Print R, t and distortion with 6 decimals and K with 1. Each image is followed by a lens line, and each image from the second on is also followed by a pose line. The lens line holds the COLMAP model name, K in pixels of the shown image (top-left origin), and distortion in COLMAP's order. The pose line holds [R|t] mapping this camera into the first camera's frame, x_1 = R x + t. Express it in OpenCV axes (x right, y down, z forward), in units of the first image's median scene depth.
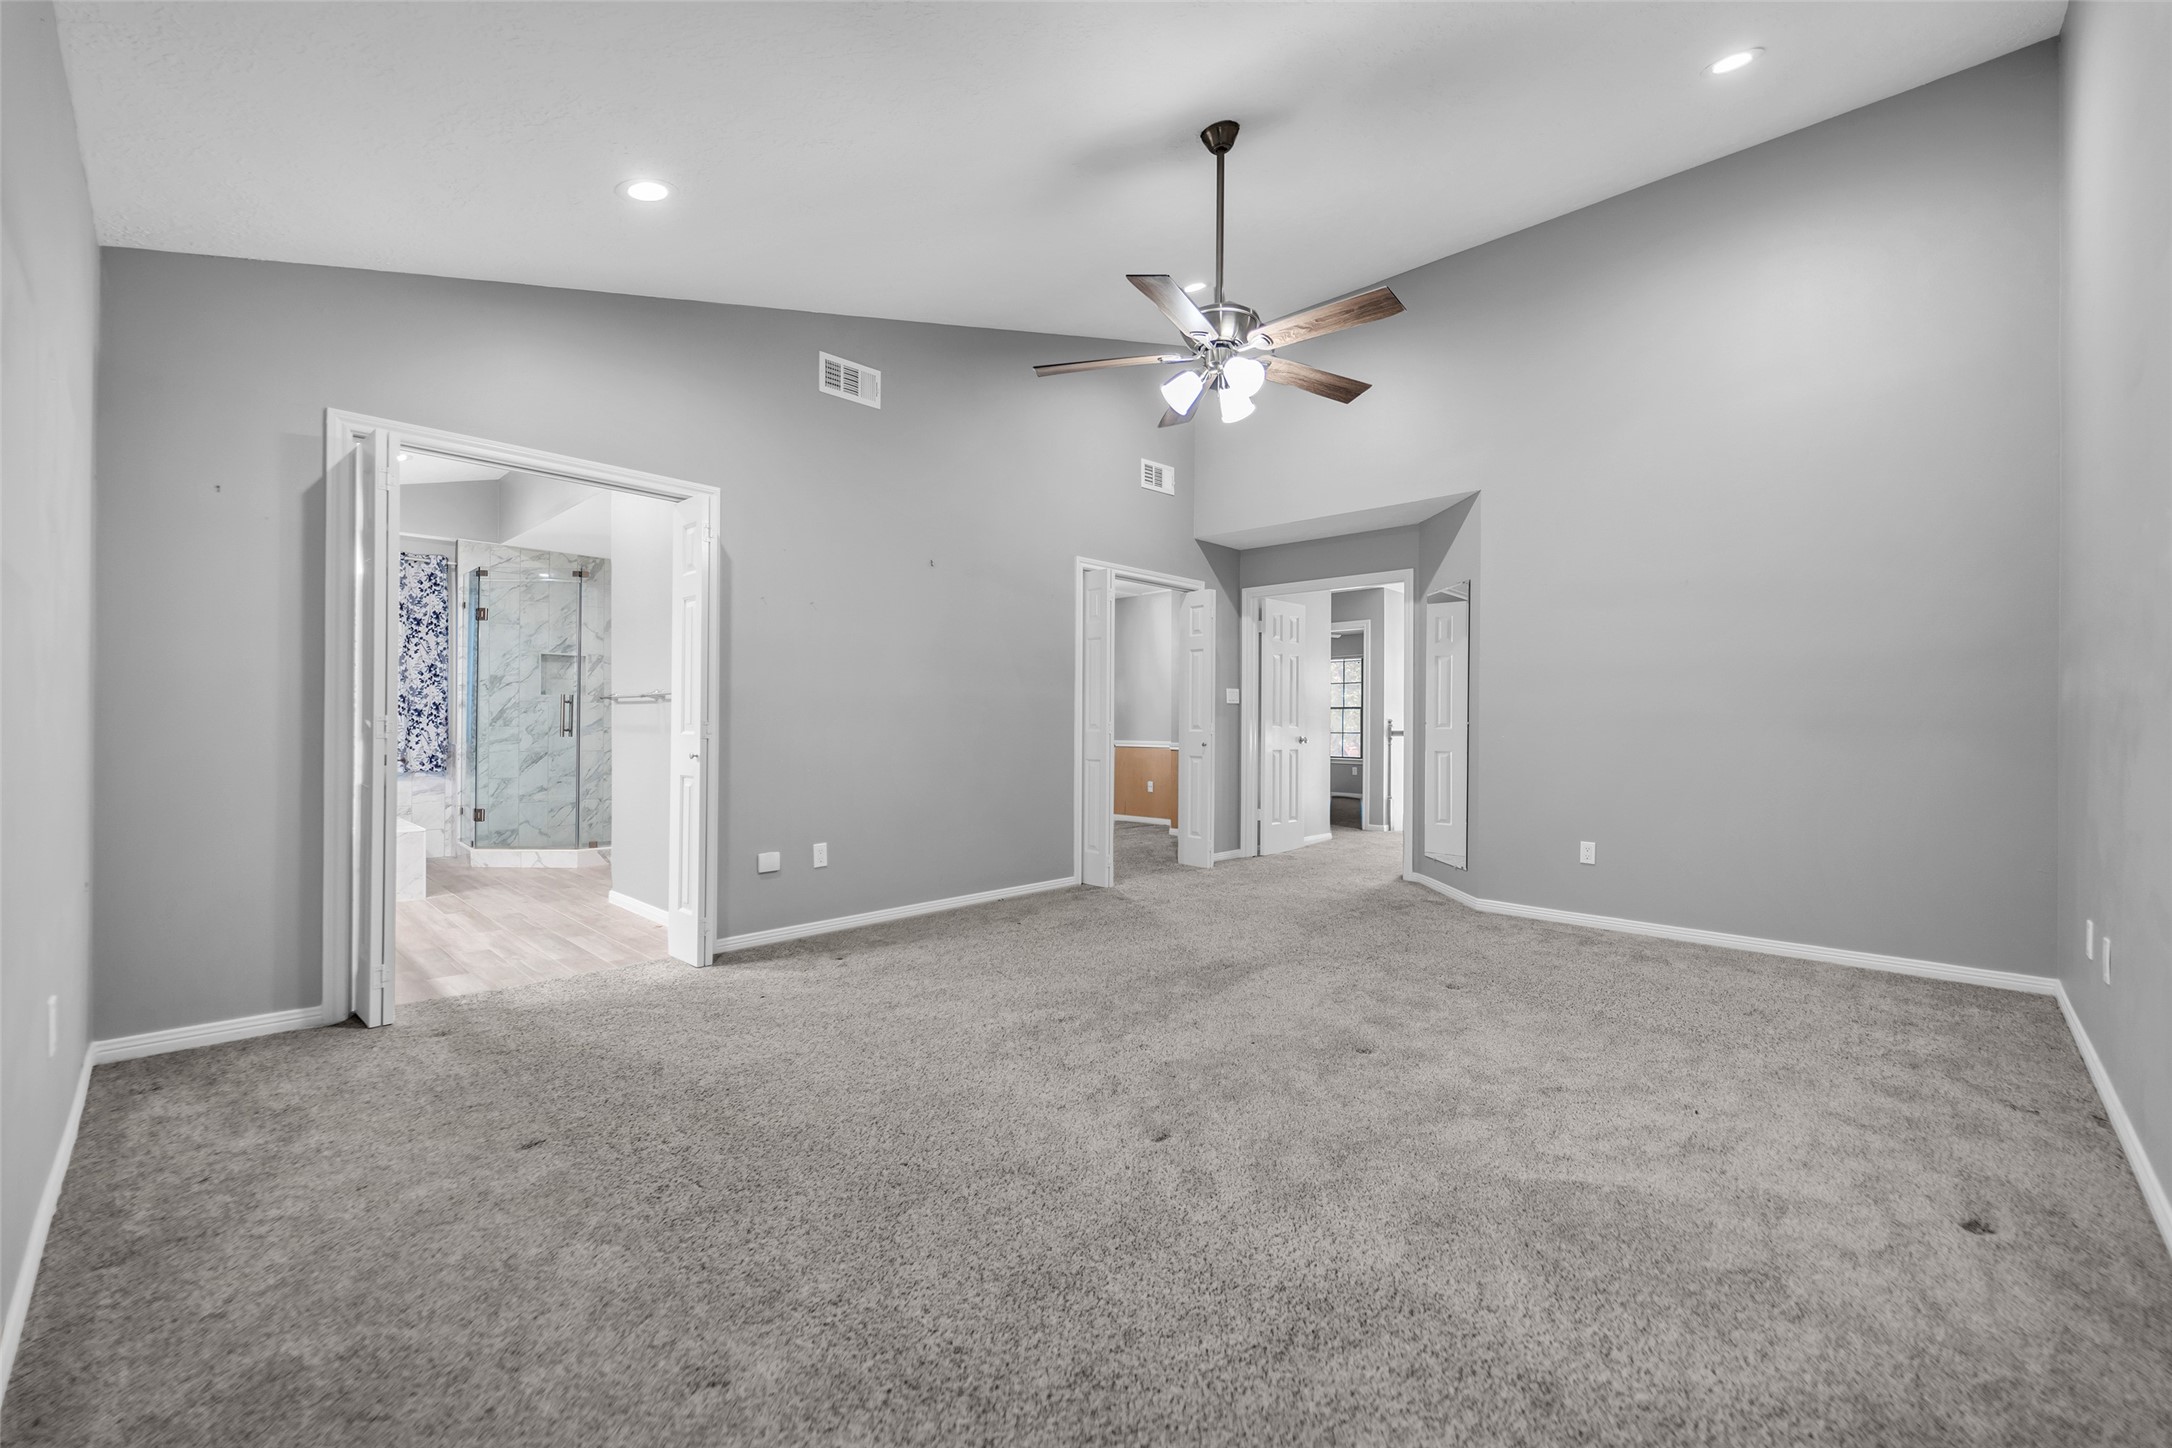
lens RADIAL K [[877.1, 0, 1067.6], [0, 877.1, 718.1], [0, 0, 1]] dist [0.006549, -0.003659]
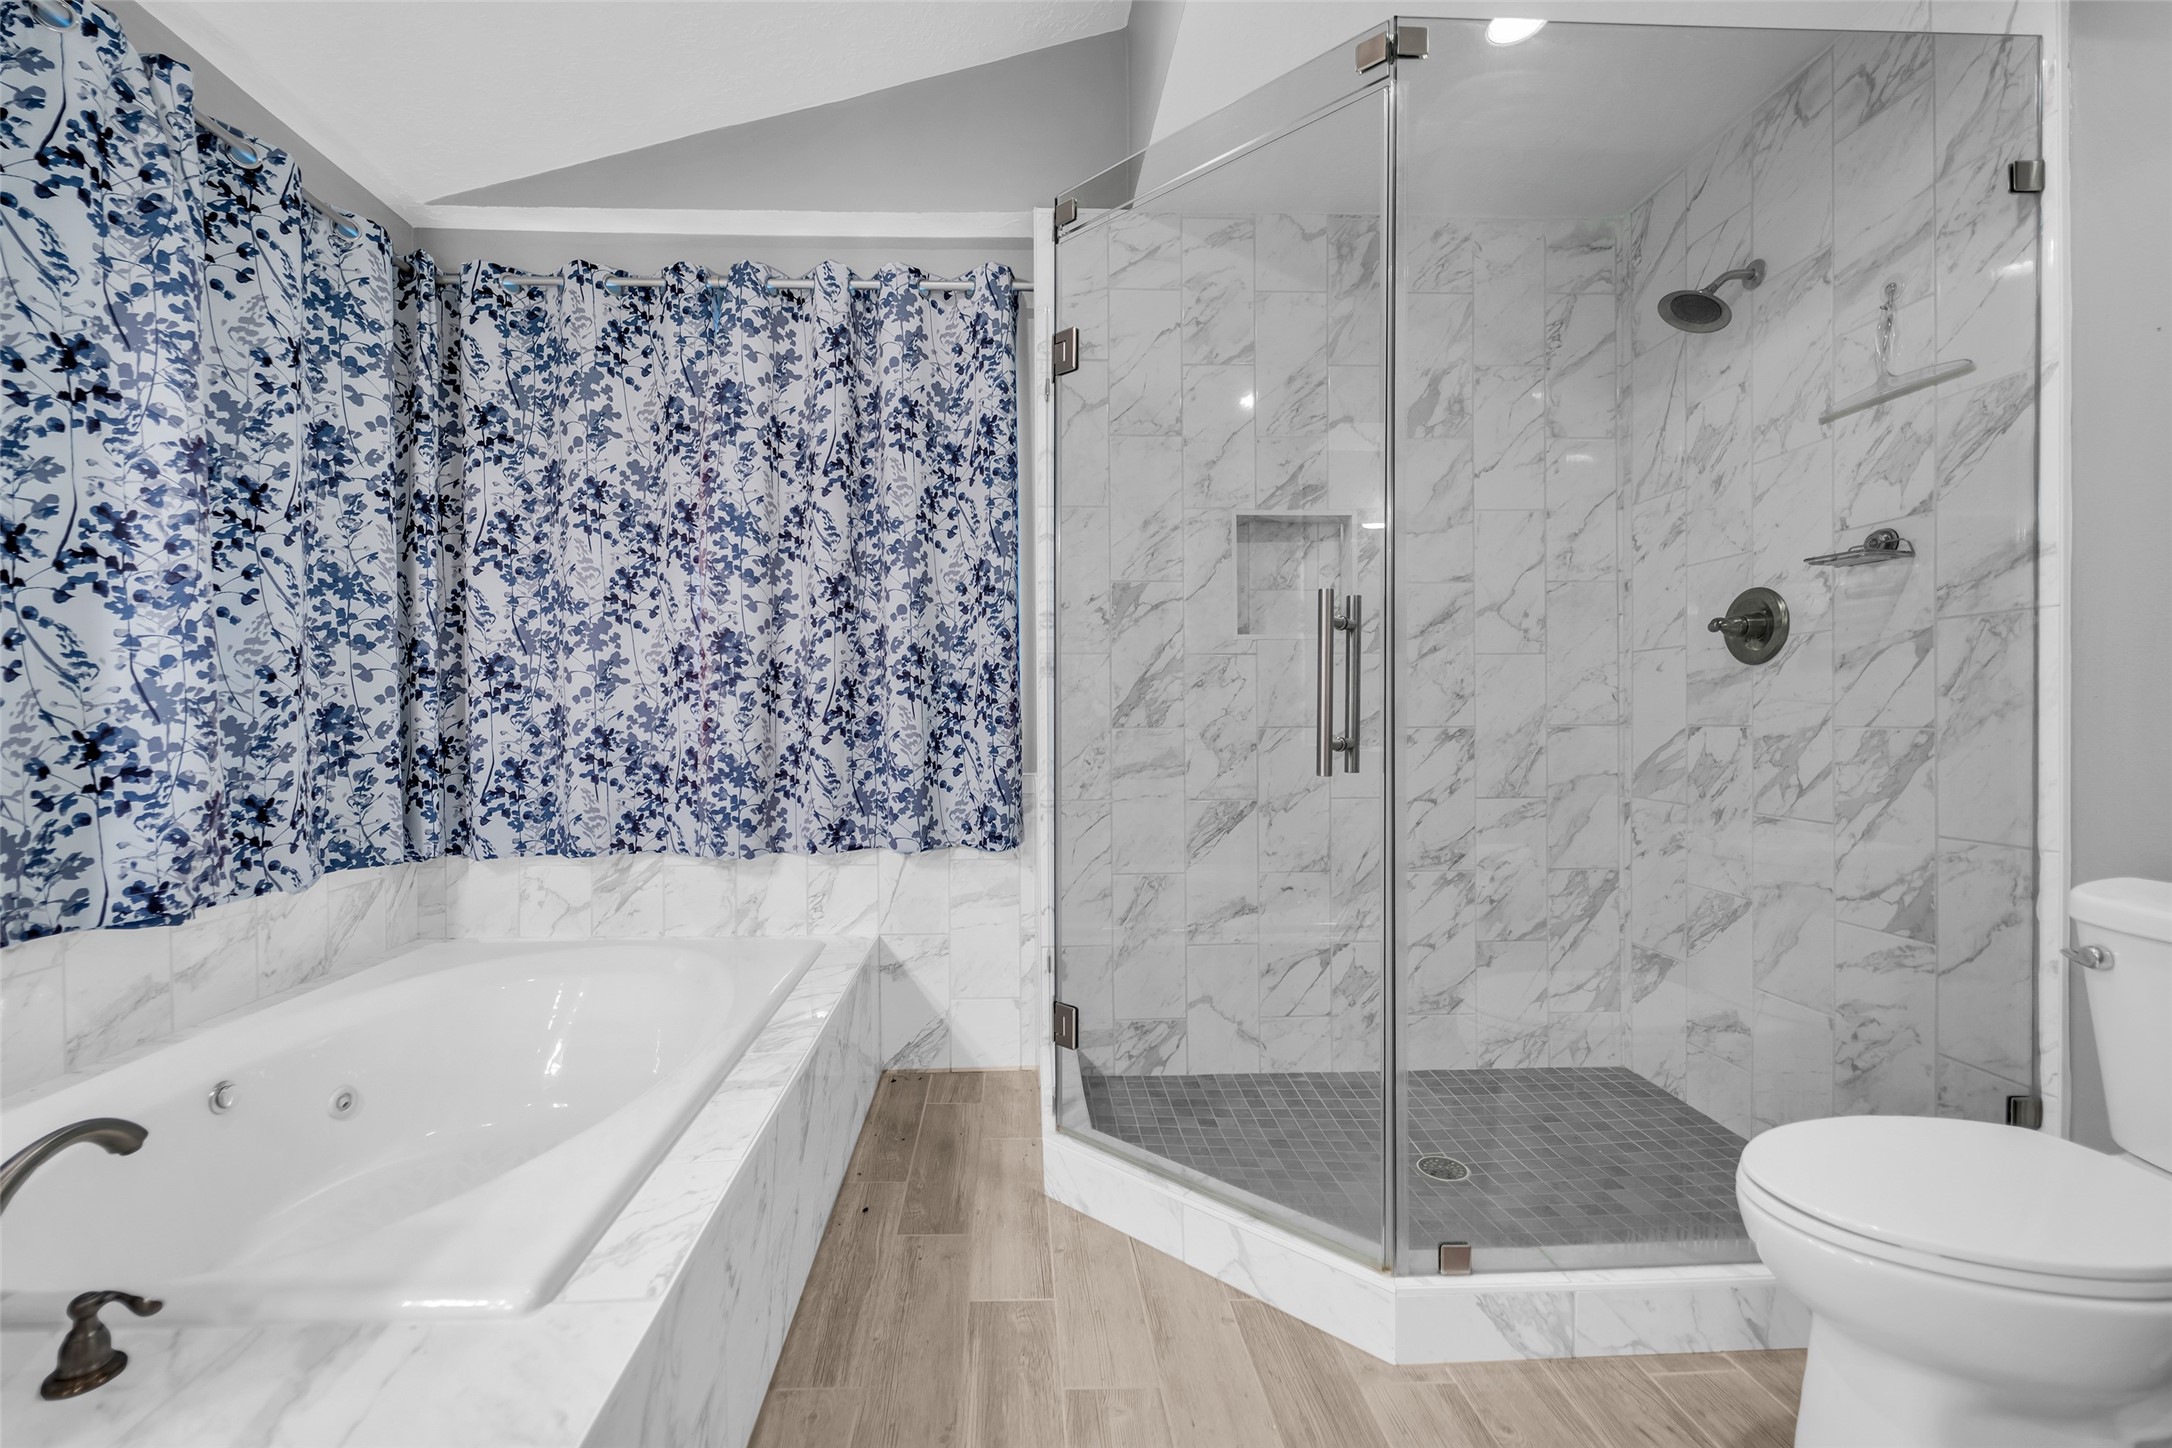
lens RADIAL K [[877.1, 0, 1067.6], [0, 877.1, 718.1], [0, 0, 1]] dist [0.006549, -0.003659]
pose [[0.748996, -0.005873, -0.662549, -0.449159], [0.013484, 0.999889, 0.006379, 0.003269], [0.662437, -0.013712, 0.748992, 0.743581]]
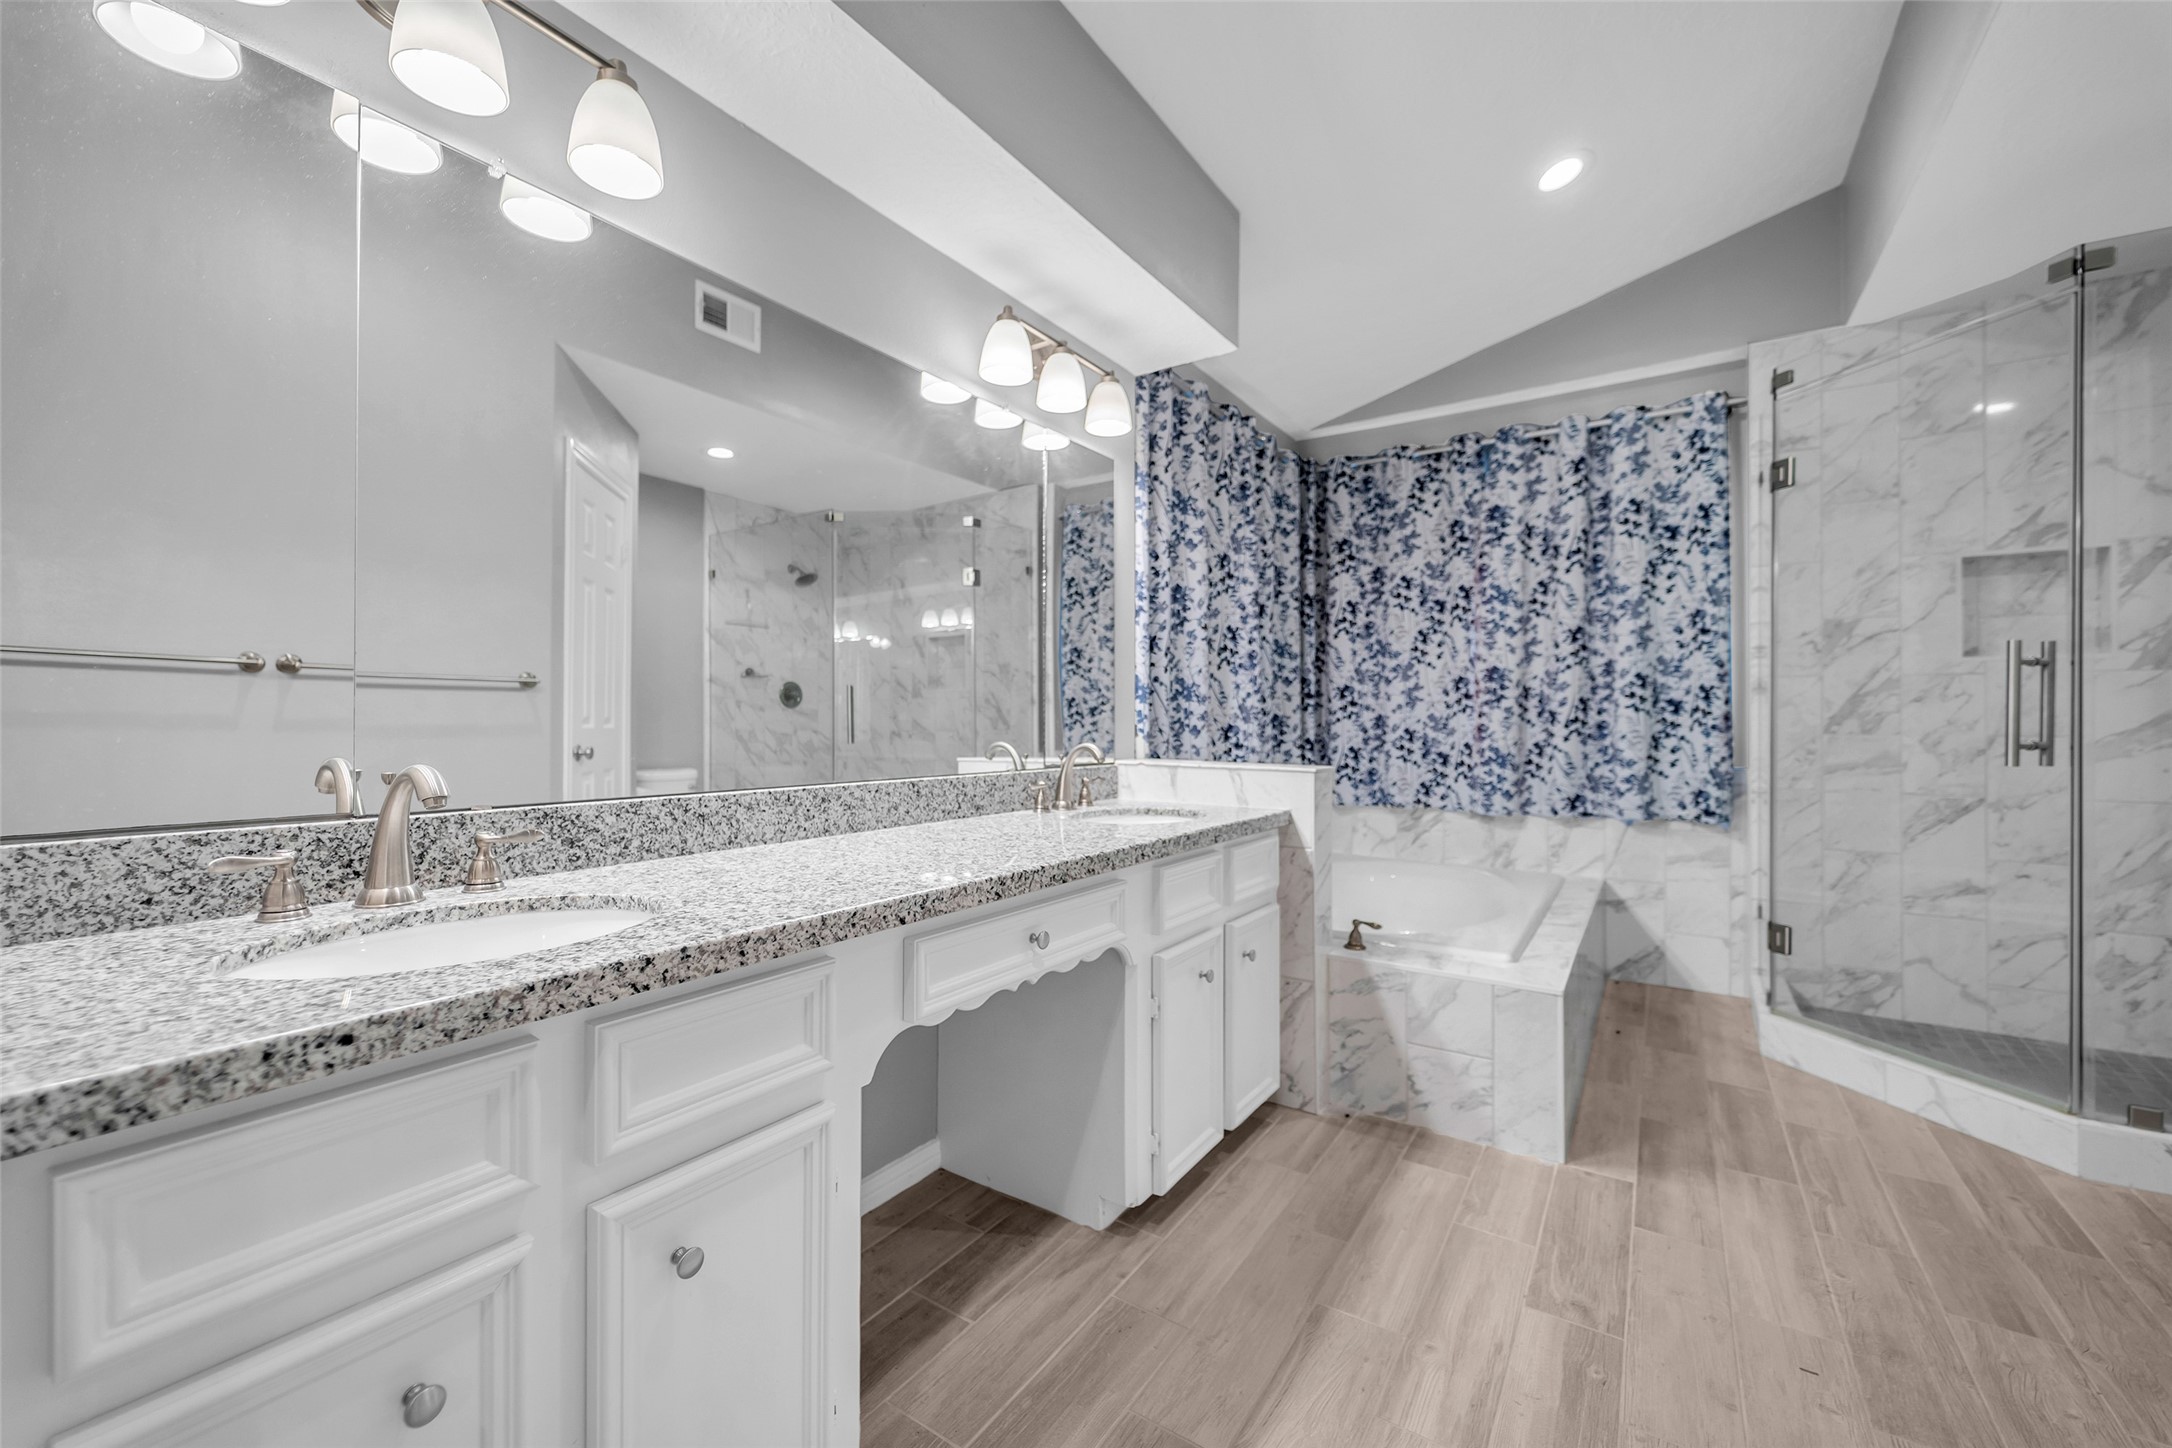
lens RADIAL K [[877.1, 0, 1067.6], [0, 877.1, 718.1], [0, 0, 1]] dist [0.006549, -0.003659]
pose [[0.185808, -0.008295, -0.982551, -0.292720], [0.004440, 0.999961, -0.007603, 0.003176], [0.982576, -0.002950, 0.185838, 0.547999]]
